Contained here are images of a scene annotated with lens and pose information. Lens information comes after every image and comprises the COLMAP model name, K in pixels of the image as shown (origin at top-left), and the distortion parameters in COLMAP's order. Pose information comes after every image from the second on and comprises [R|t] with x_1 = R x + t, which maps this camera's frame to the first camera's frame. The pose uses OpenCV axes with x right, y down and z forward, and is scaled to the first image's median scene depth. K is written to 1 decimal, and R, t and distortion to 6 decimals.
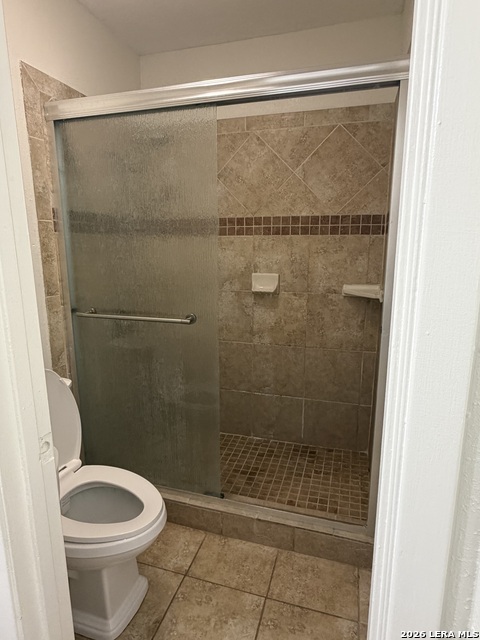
lens RADIAL K [[374.4, 0, 240.6], [0, 374.4, 319.0], [0, 0, 1]] dist [-0.002307, 0.000184]
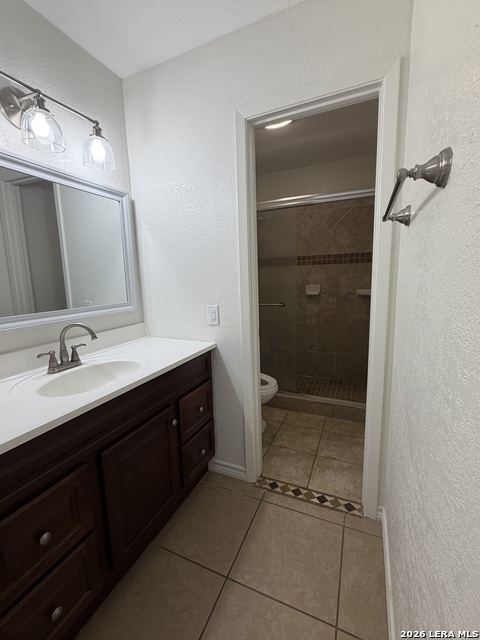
lens RADIAL K [[278.0, 0, 239.7], [0, 278.0, 320.3], [0, 0, 1]] dist [0.001485, 0.000015]
pose [[0.991773, -0.007443, -0.127790, -0.128936], [0.002710, 0.999305, -0.037174, 0.110698], [0.127978, 0.036522, 0.991104, -0.445332]]
